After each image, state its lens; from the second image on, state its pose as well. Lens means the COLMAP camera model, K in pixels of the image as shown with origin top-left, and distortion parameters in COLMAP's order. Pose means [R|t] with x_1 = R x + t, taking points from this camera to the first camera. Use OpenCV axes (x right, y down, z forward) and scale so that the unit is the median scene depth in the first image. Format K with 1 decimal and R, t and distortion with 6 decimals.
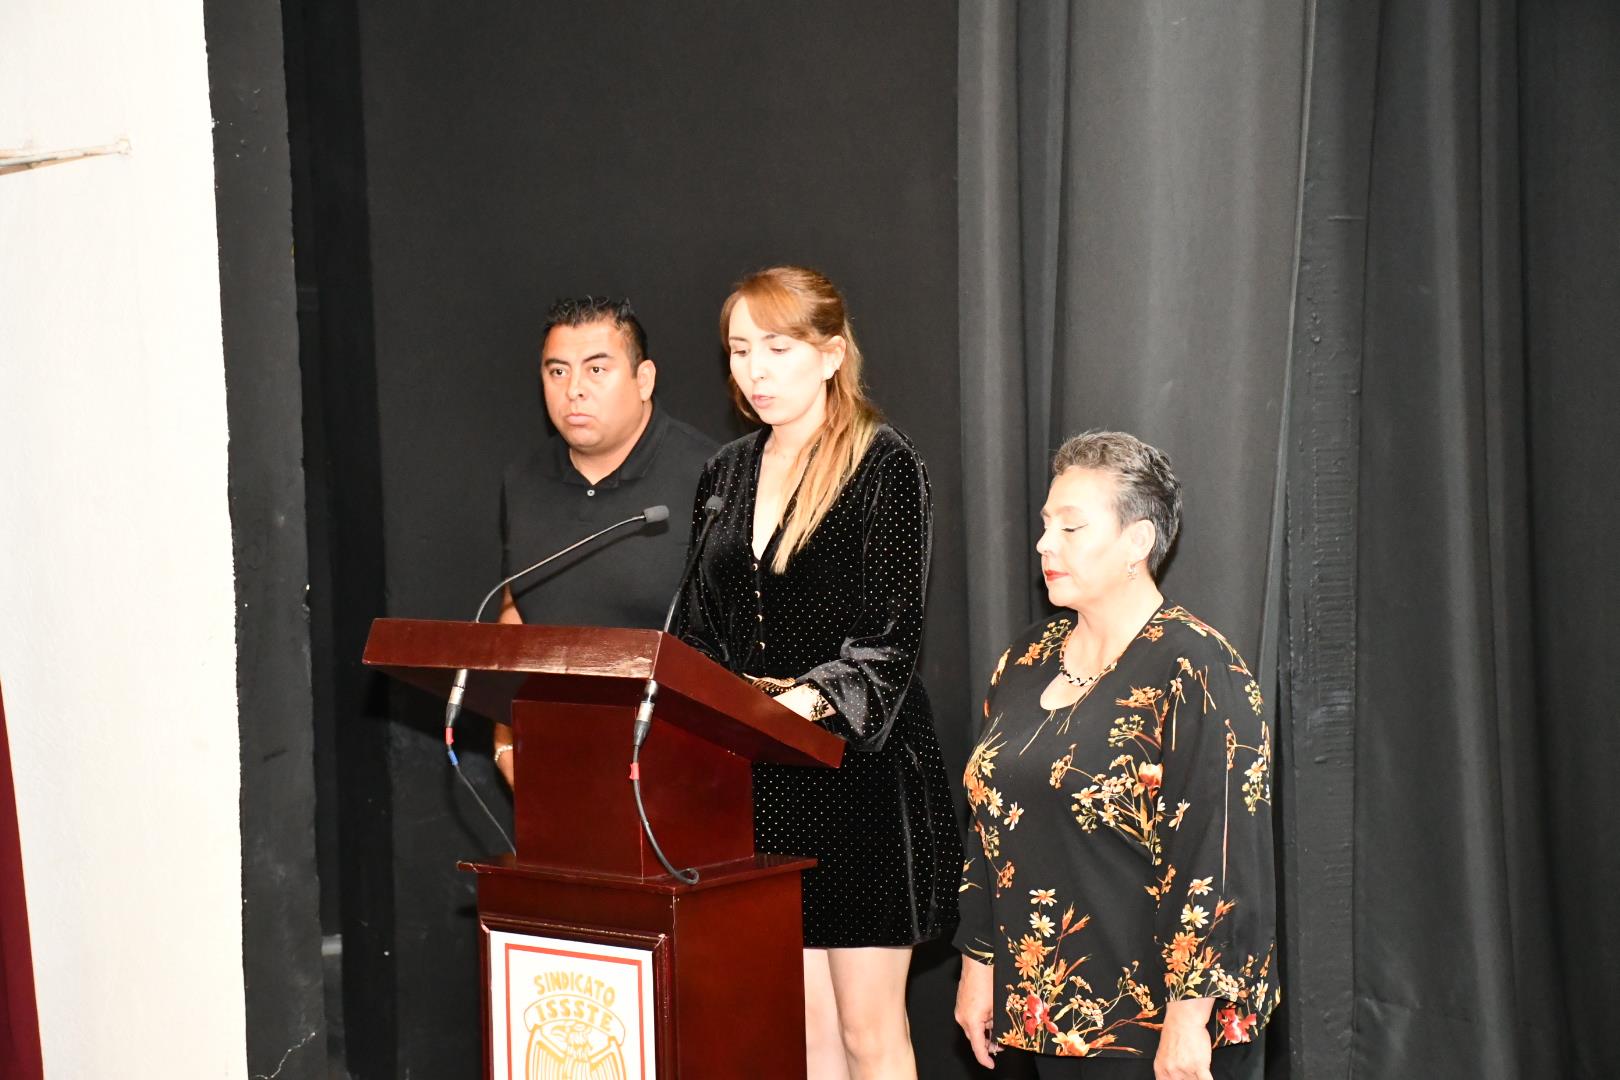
lens RADIAL K [[3476.5, 0, 810.0], [0, 3476.5, 540.0], [0, 0, 1]] dist [0.542605, -0.188105]
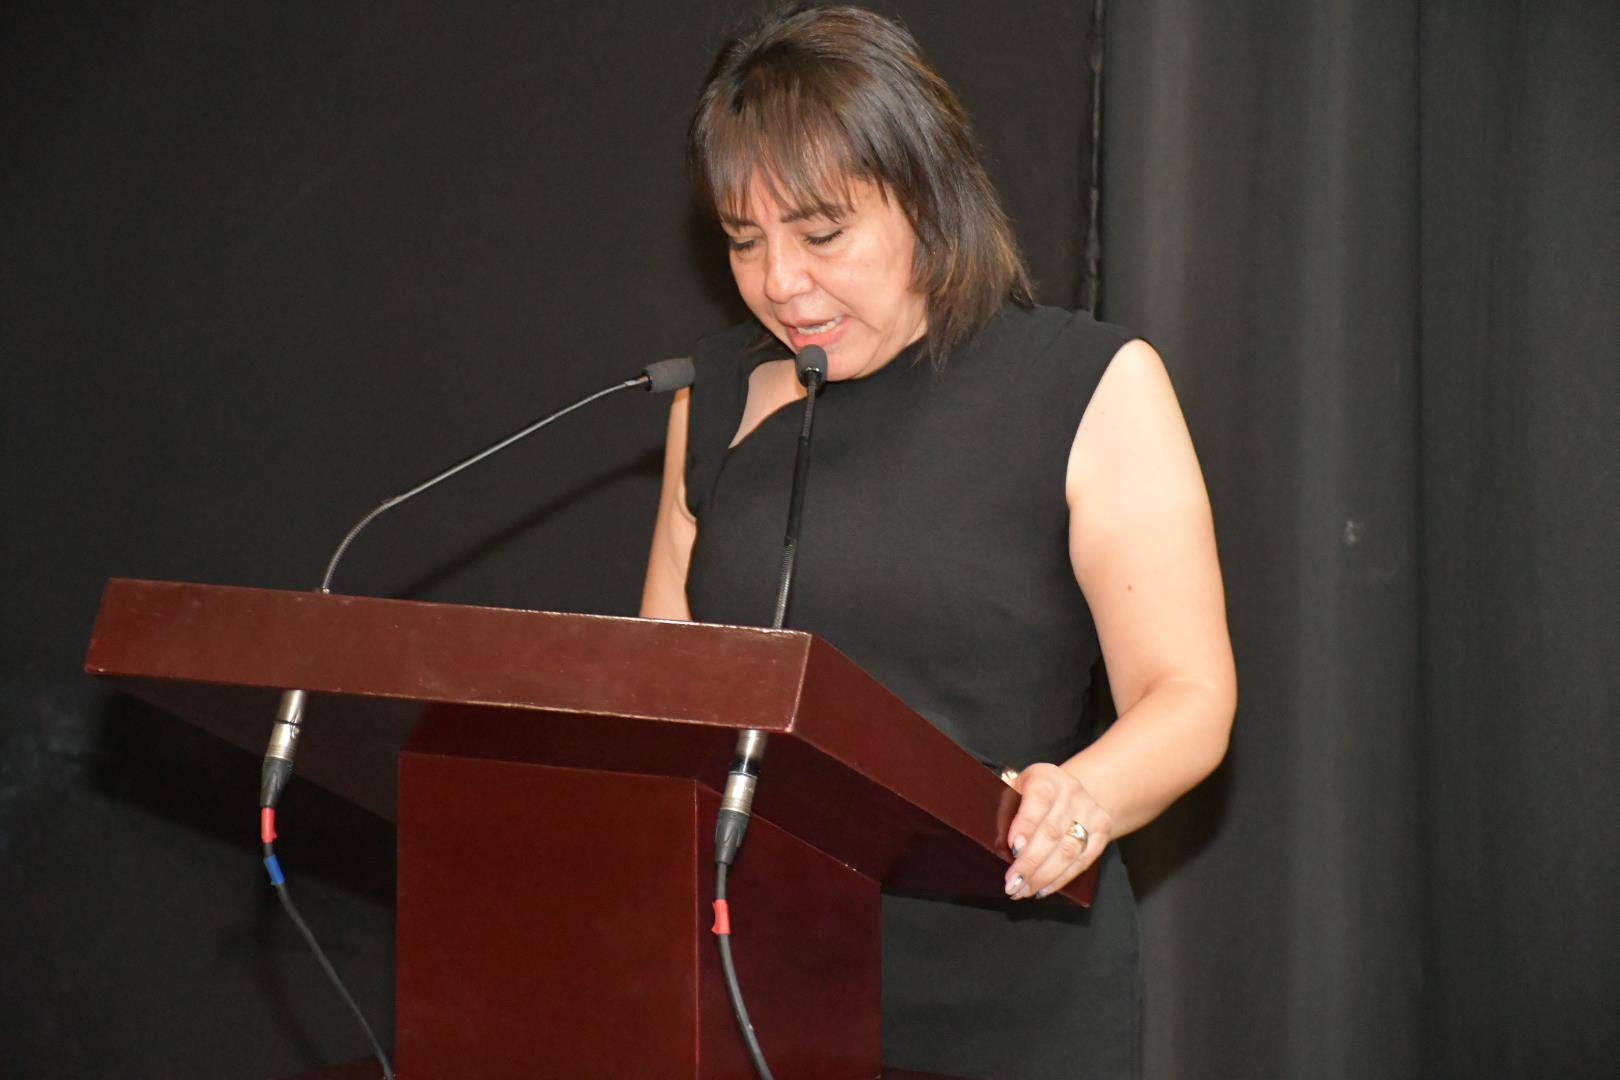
lens RADIAL K [[5501.4, 0, 810.0], [0, 5501.4, 540.0], [0, 0, 1]] dist [1.270077, 0.411272]
pose [[0.988206, 0.022199, 0.151511, -0.145933], [-0.027869, 0.998985, 0.035401, -0.012676], [-0.150571, -0.039206, 0.987821, 0.227245]]
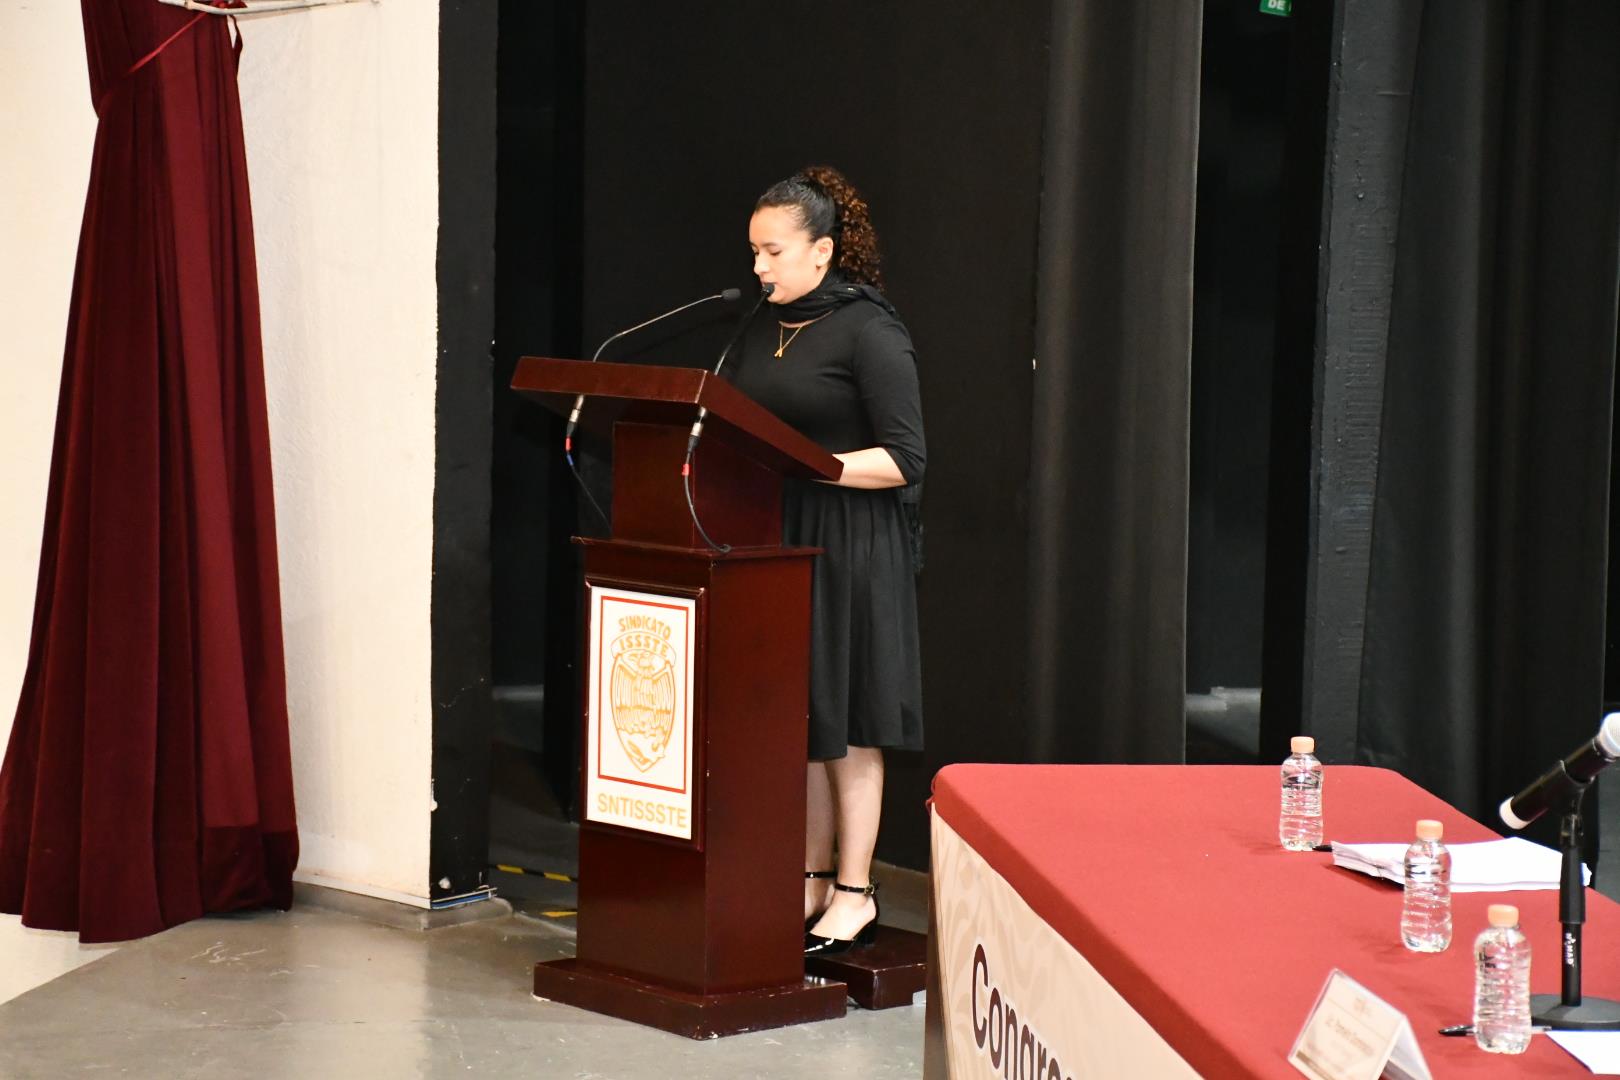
lens RADIAL K [[4365.8, 0, 810.0], [0, 4365.8, 540.0], [0, 0, 1]] dist [0.820740, 0.335935]
pose [[0.991379, 0.063299, -0.114720, 0.192118], [-0.060595, 0.997800, 0.026910, 0.041198], [0.116171, -0.019726, 0.993033, -0.707692]]
